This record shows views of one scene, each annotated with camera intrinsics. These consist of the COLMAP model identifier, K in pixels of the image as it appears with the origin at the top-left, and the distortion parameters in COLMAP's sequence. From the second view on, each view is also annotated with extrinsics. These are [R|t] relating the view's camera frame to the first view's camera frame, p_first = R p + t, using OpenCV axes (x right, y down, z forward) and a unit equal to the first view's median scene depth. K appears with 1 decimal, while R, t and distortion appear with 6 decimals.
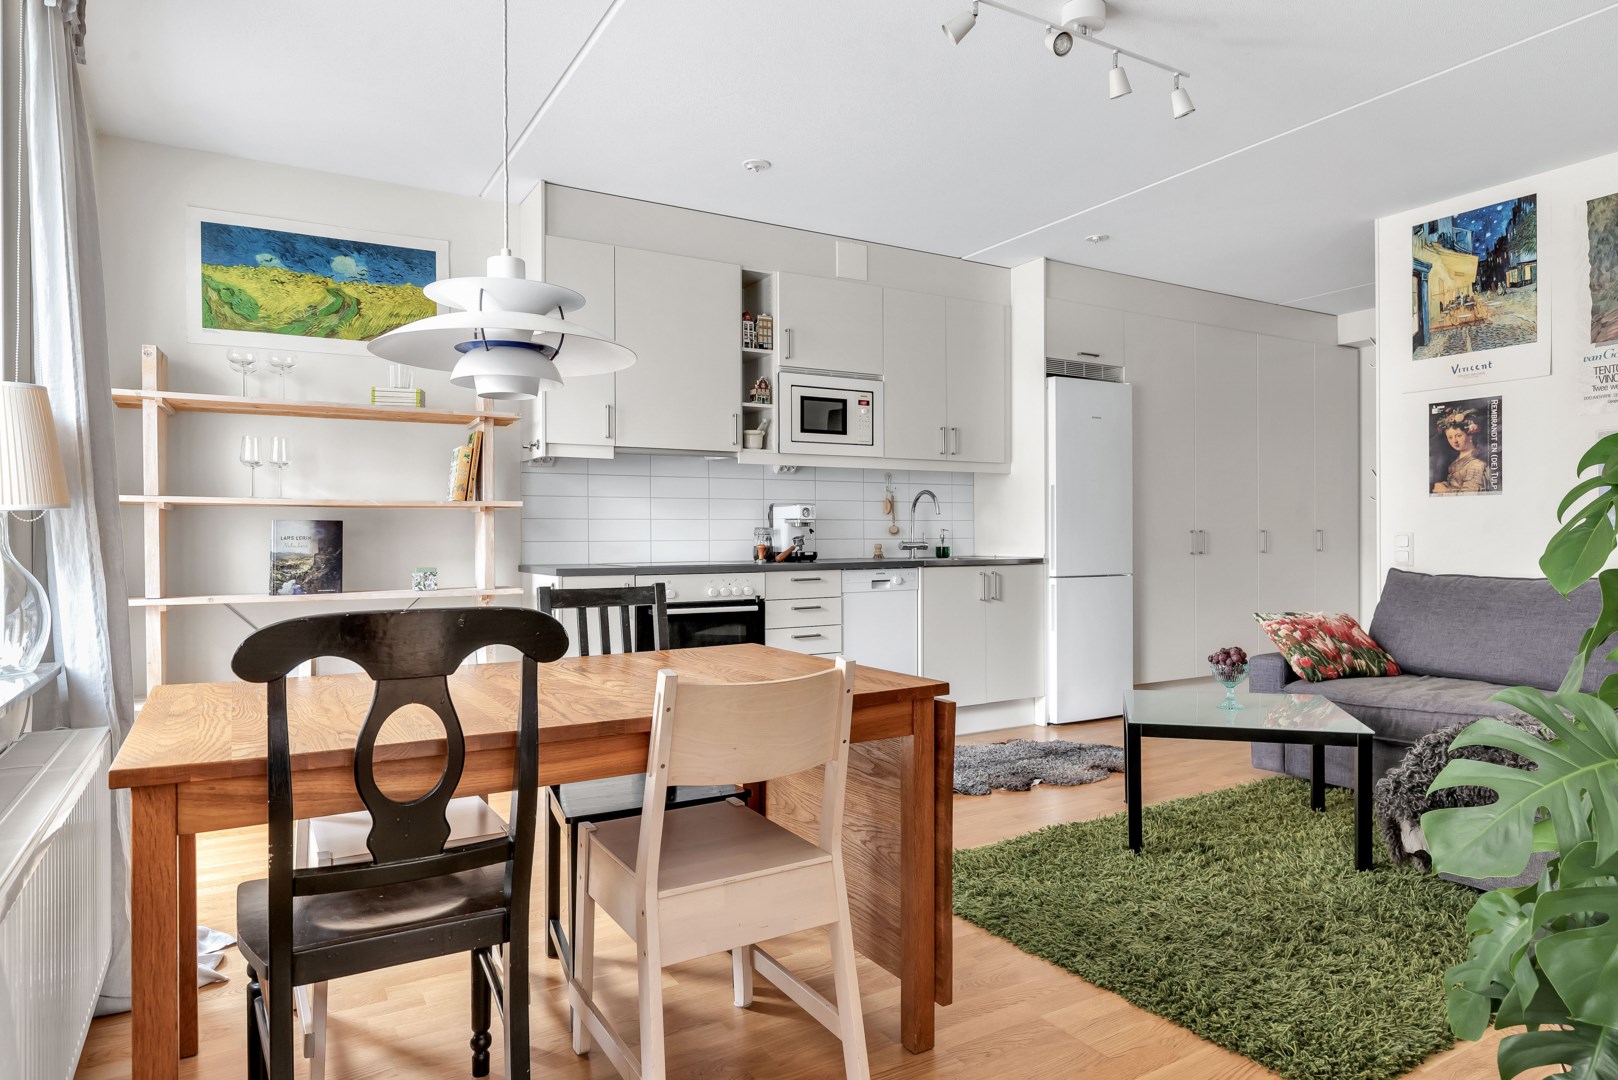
lens RADIAL K [[955.3, 0, 809.2], [0, 955.3, 535.9], [0, 0, 1]] dist [0.002174, 0.001600]
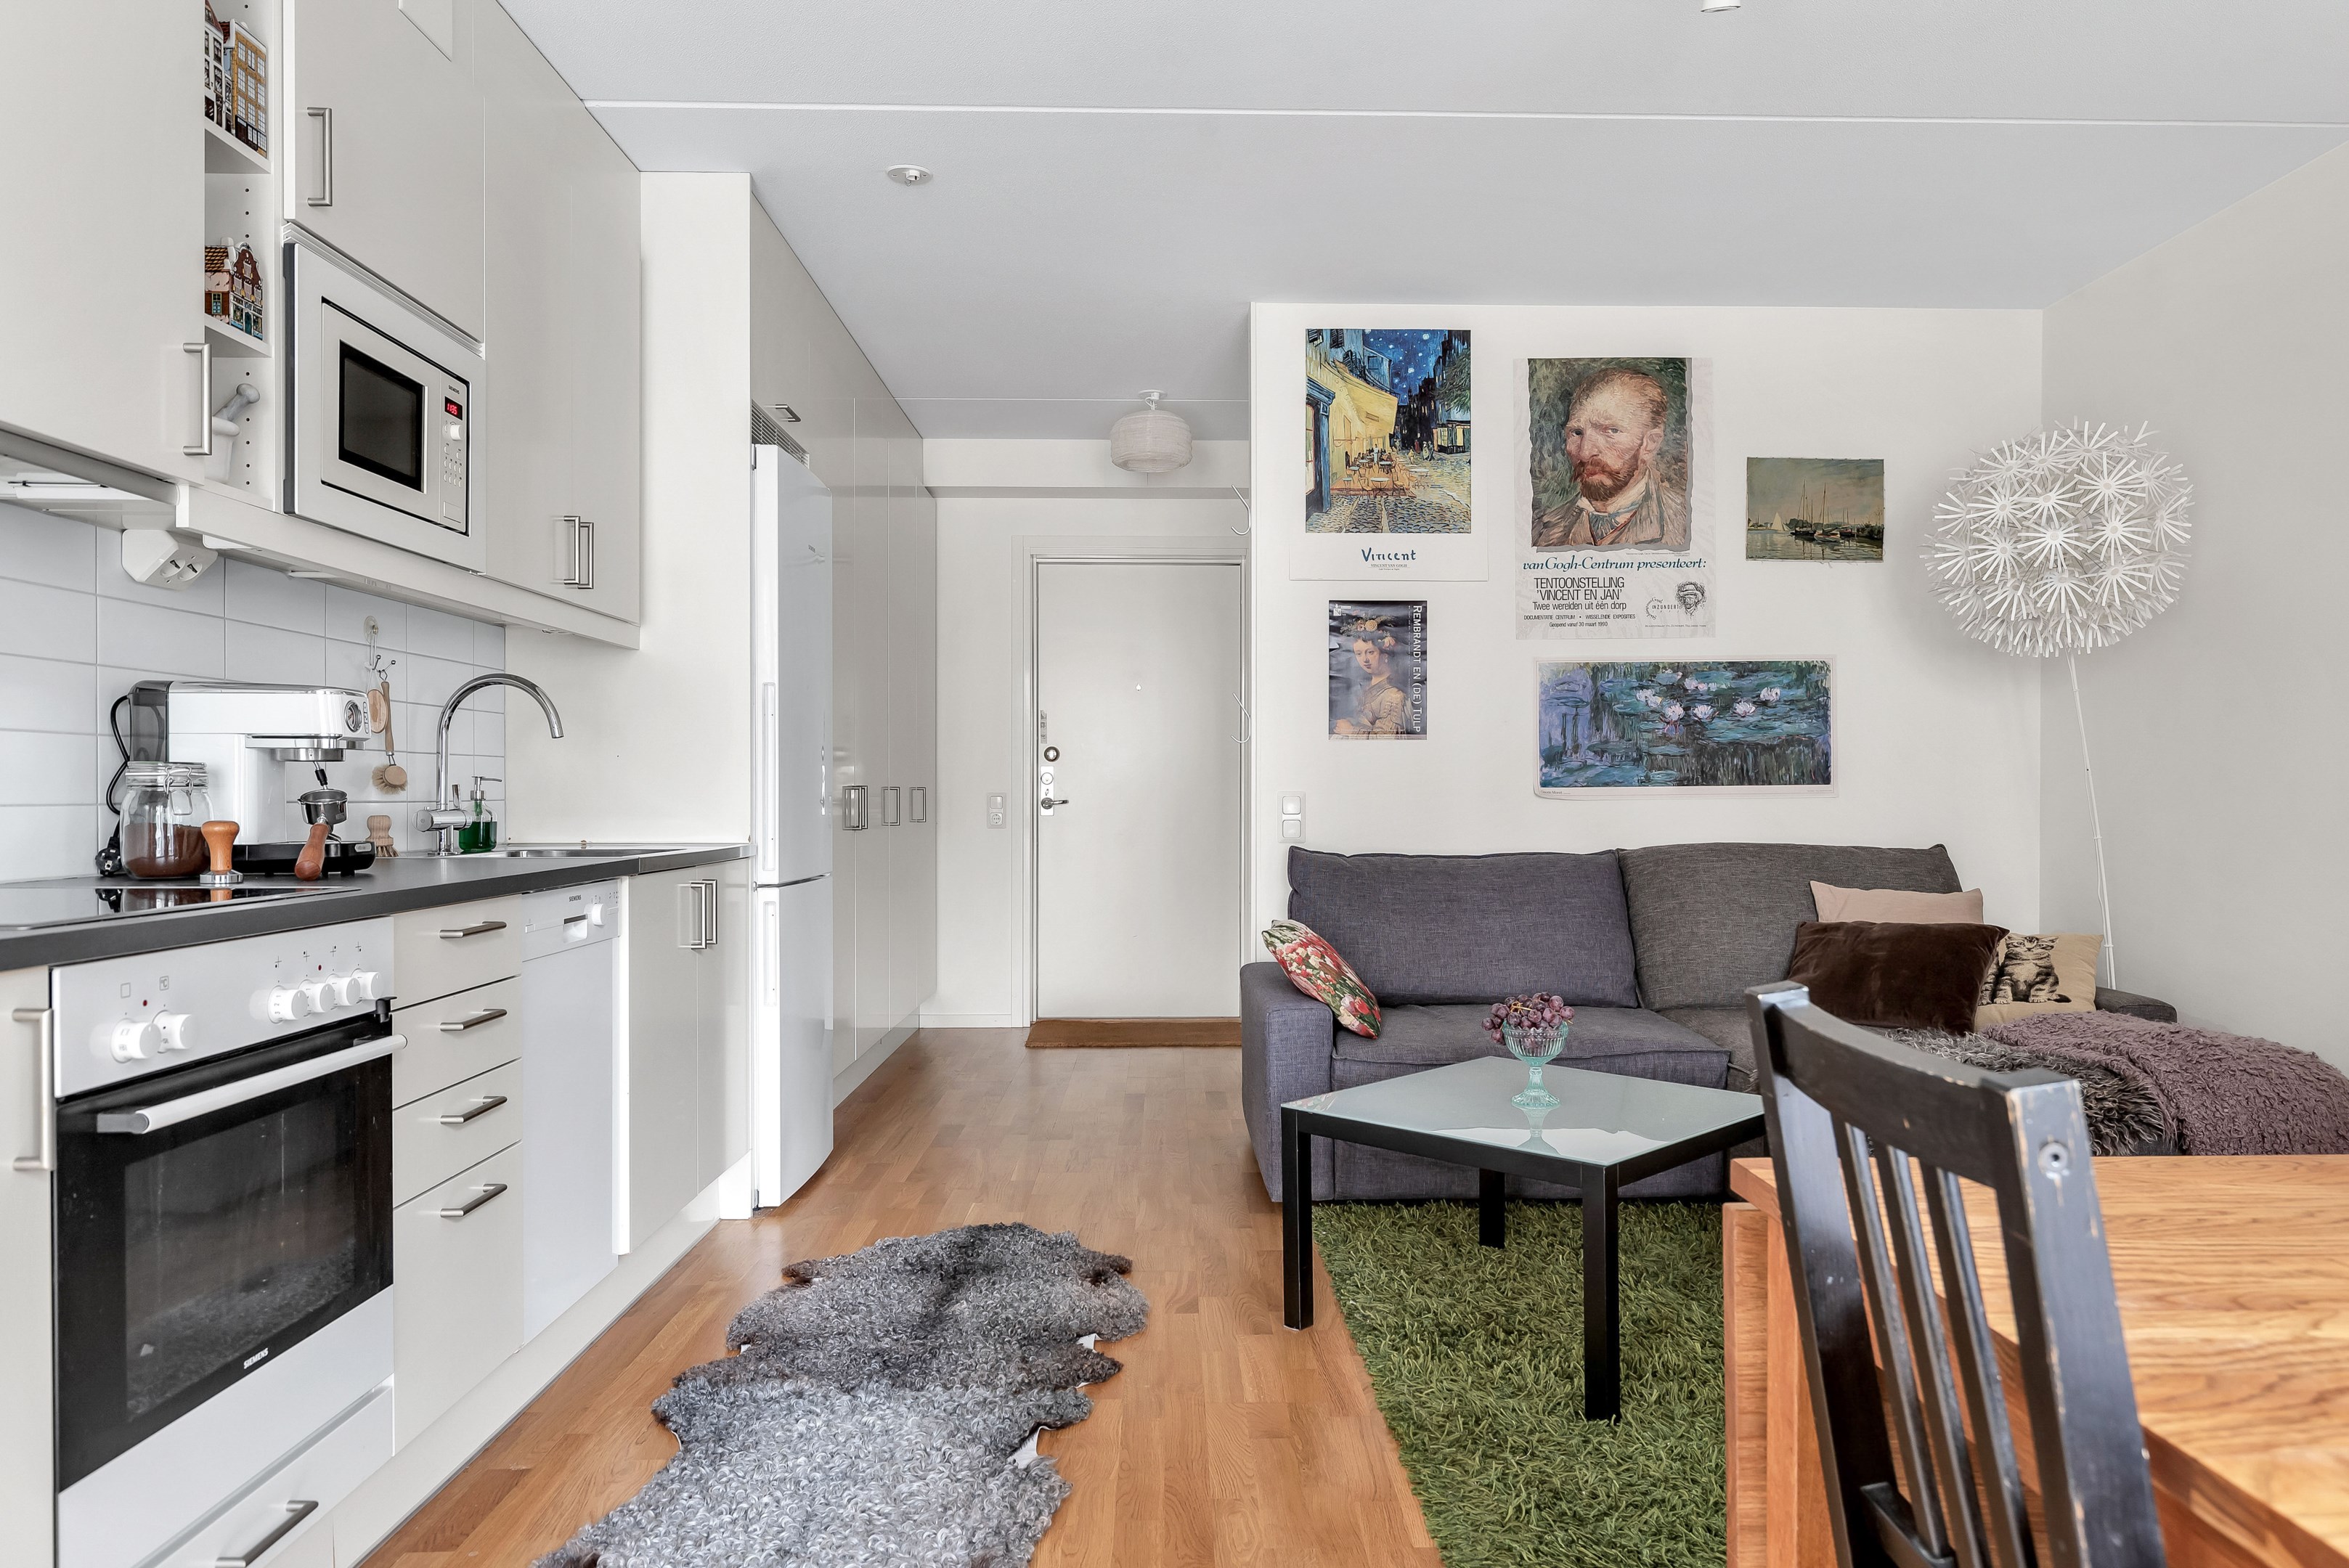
lens RADIAL K [[1531.9, 0, 1185.0], [0, 1531.9, 802.8], [0, 0, 1]] dist [0.001237, 0.001451]
pose [[0.488293, 0.000419, 0.872680, -0.348365], [-0.001917, 0.999998, 0.000593, 0.003353], [-0.872678, -0.001962, 0.488293, 0.580801]]
